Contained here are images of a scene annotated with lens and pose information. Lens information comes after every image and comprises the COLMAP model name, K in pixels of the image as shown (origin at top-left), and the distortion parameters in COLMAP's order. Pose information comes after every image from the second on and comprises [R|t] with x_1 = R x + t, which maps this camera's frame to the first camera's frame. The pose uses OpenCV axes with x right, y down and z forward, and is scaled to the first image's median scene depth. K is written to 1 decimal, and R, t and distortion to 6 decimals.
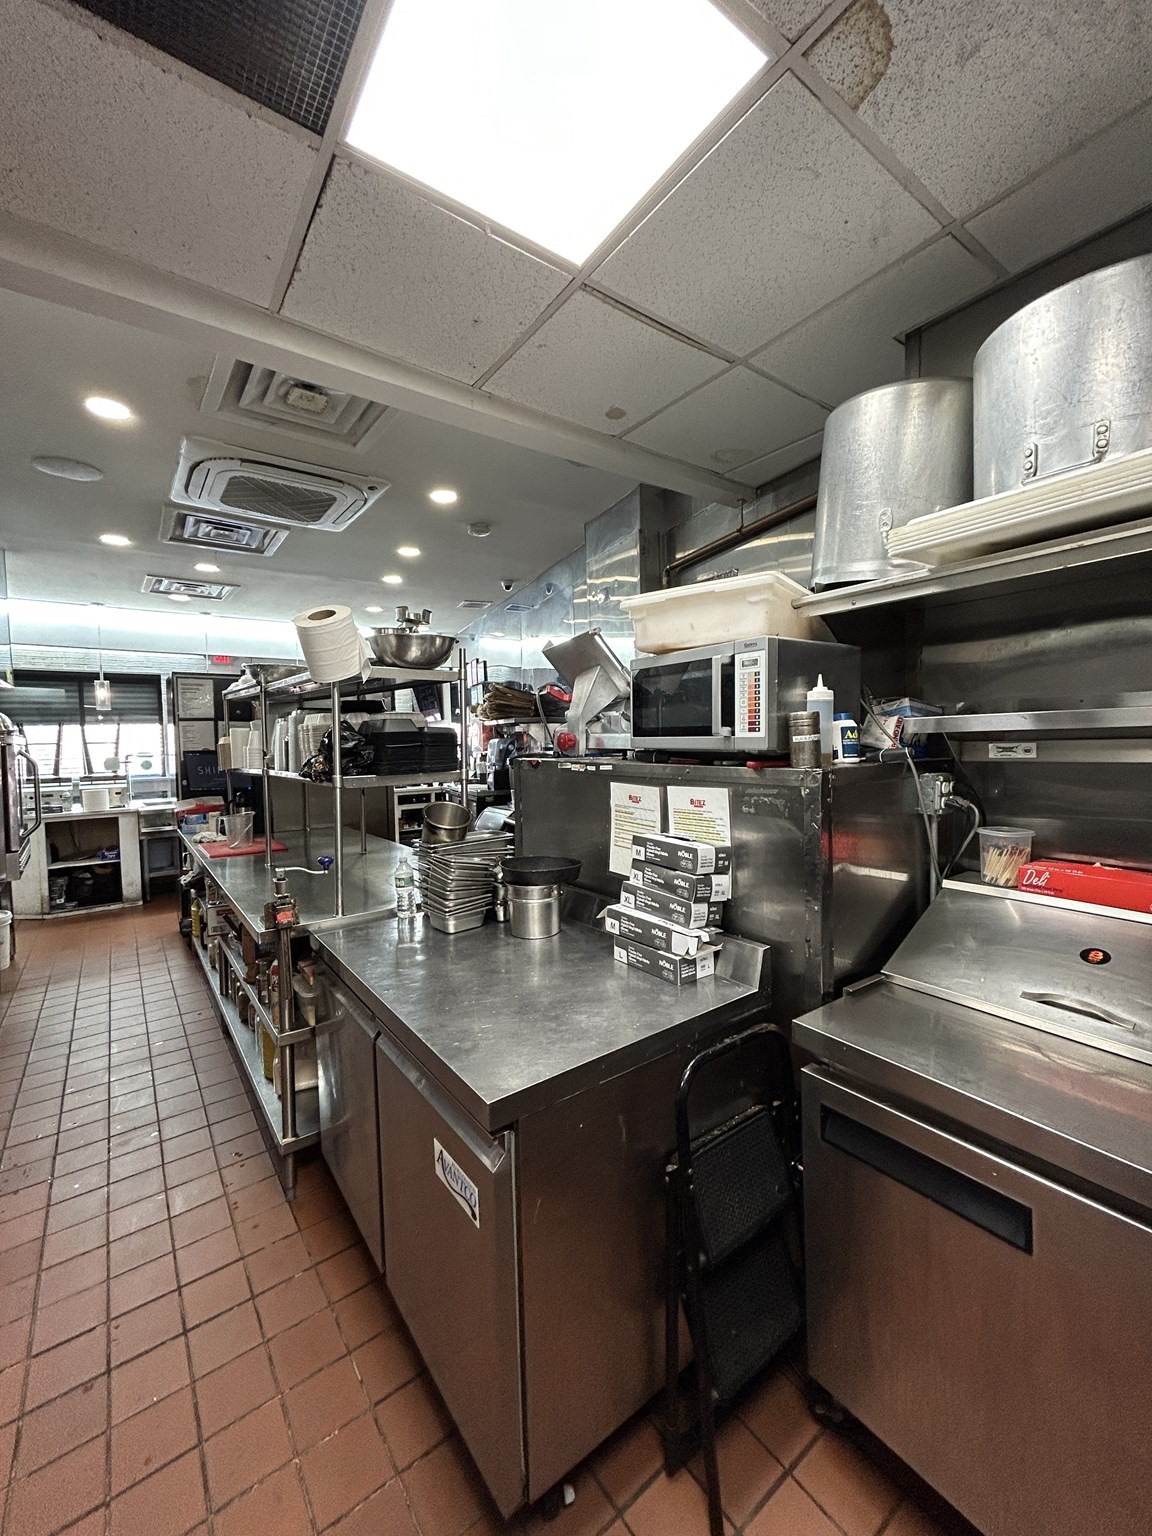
lens RADIAL K [[616.8, 0, 577.4], [0, 616.8, 765.1], [0, 0, 1]] dist [-0.001463, 0.000340]
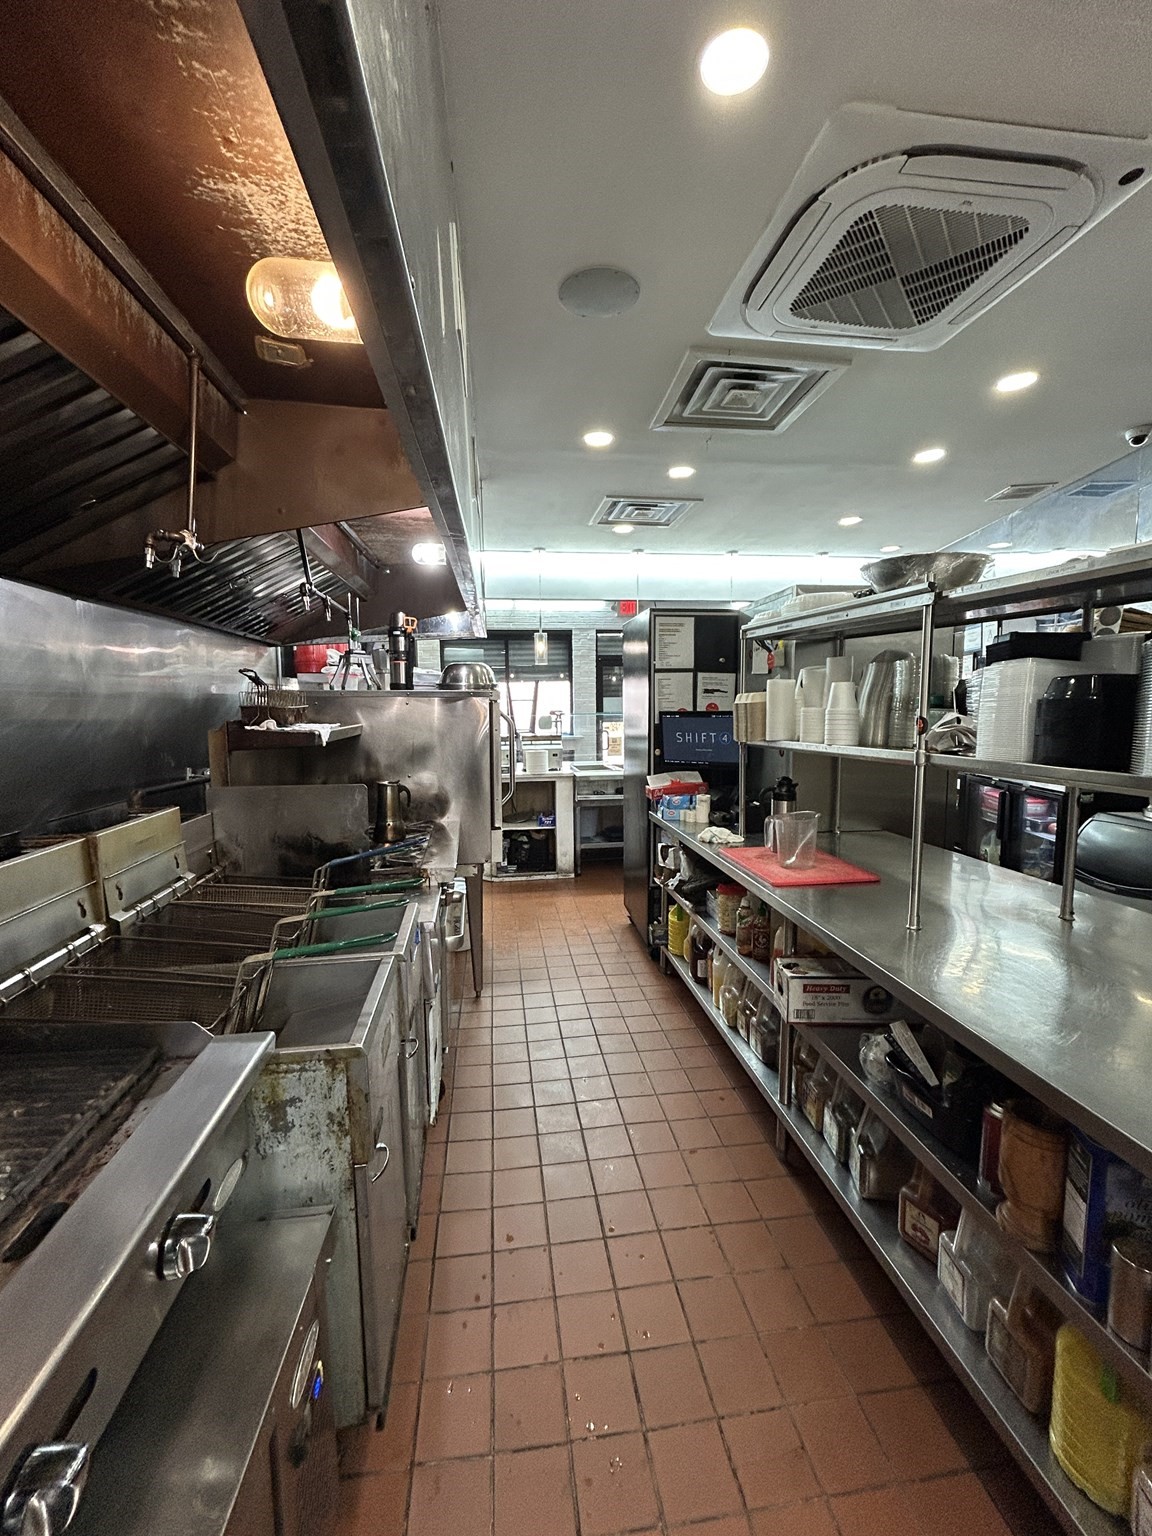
lens RADIAL K [[619.3, 0, 577.3], [0, 619.3, 765.4], [0, 0, 1]] dist [-0.000712, 0.000691]
pose [[0.874160, 0.061632, -0.481711, -0.271365], [-0.030692, 0.996943, 0.071856, -0.006154], [0.484667, -0.048029, 0.873379, 0.208144]]
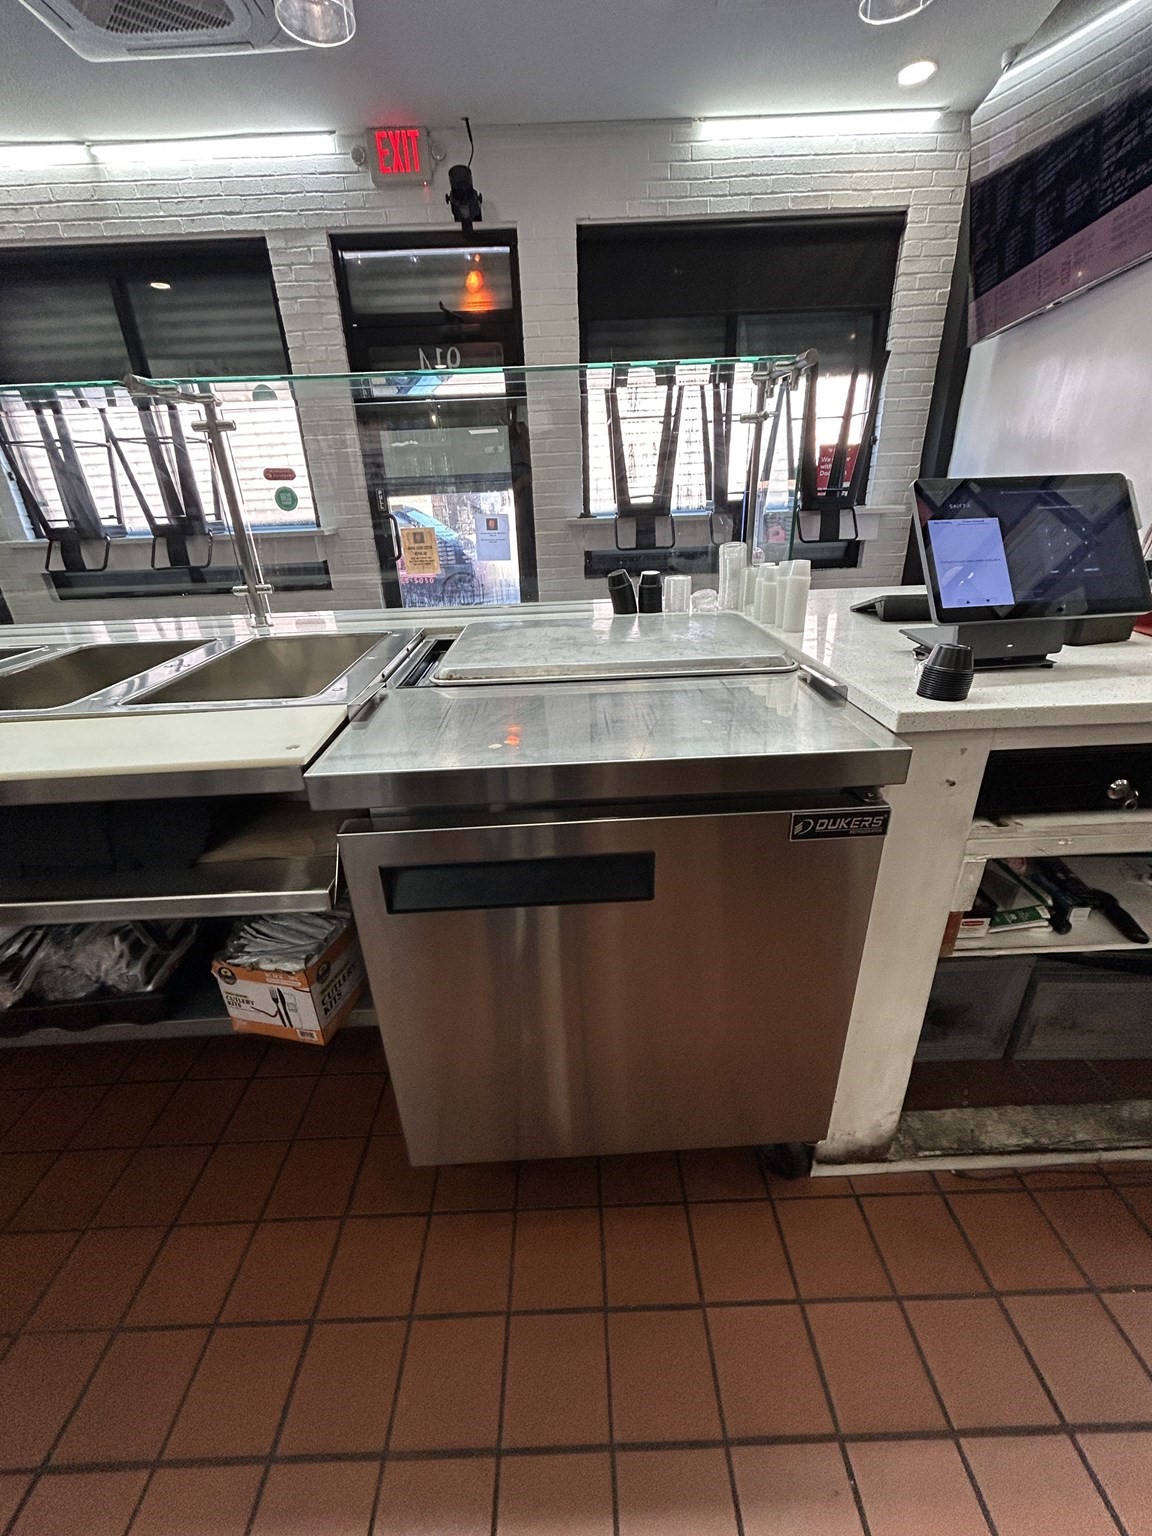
lens RADIAL K [[619.1, 0, 577.9], [0, 619.1, 765.2], [0, 0, 1]] dist [-0.001412, 0.000148]
pose [[0.817094, 0.223778, -0.531302, -0.362216], [-0.007171, 0.925464, 0.378767, 0.010858], [0.576461, -0.305678, 0.757796, 1.069641]]
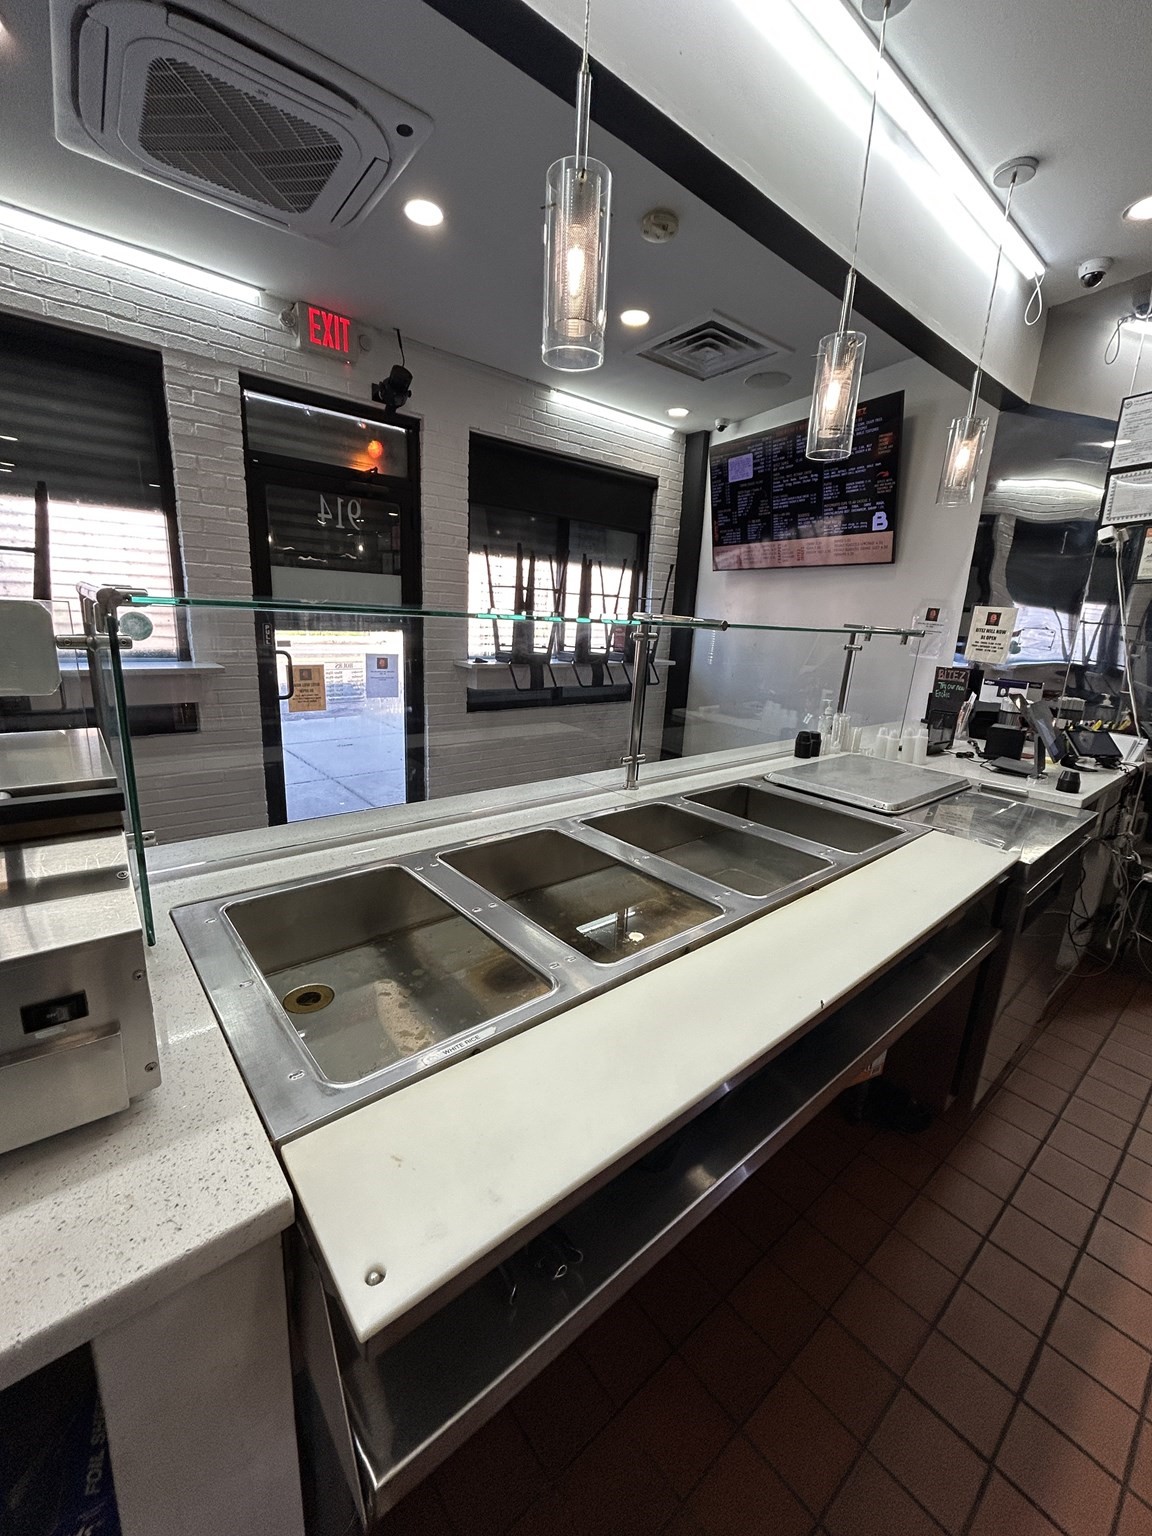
lens RADIAL K [[619.1, 0, 577.9], [0, 619.1, 765.2], [0, 0, 1]] dist [-0.001412, 0.000148]
pose [[0.995967, 0.060787, 0.065997, -0.675692], [-0.072421, 0.978849, 0.191338, -0.012009], [-0.052970, -0.195346, 0.979303, 0.907605]]
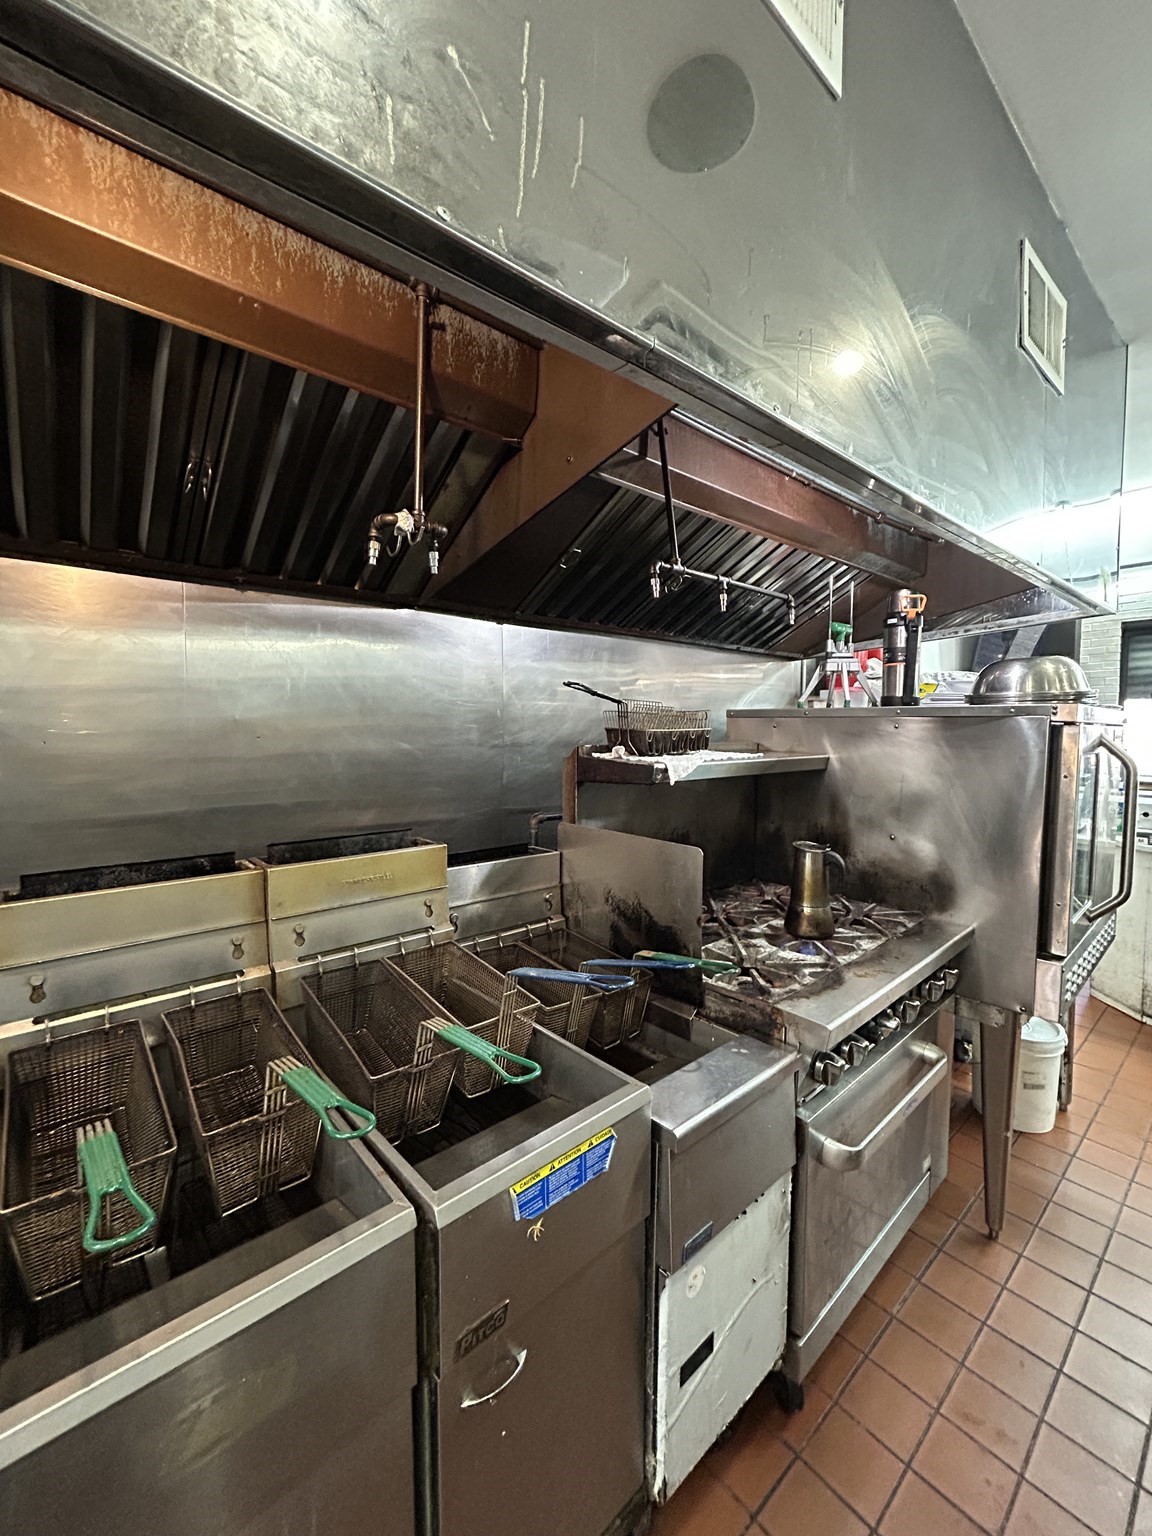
lens RADIAL K [[616.2, 0, 580.2], [0, 616.2, 766.5], [0, 0, 1]] dist [-0.000978, -0.000009]
pose [[0.073031, 0.082970, -0.993872, -0.357778], [-0.046147, 0.995747, 0.079736, -0.018096], [0.996261, 0.040041, 0.076549, 0.514500]]
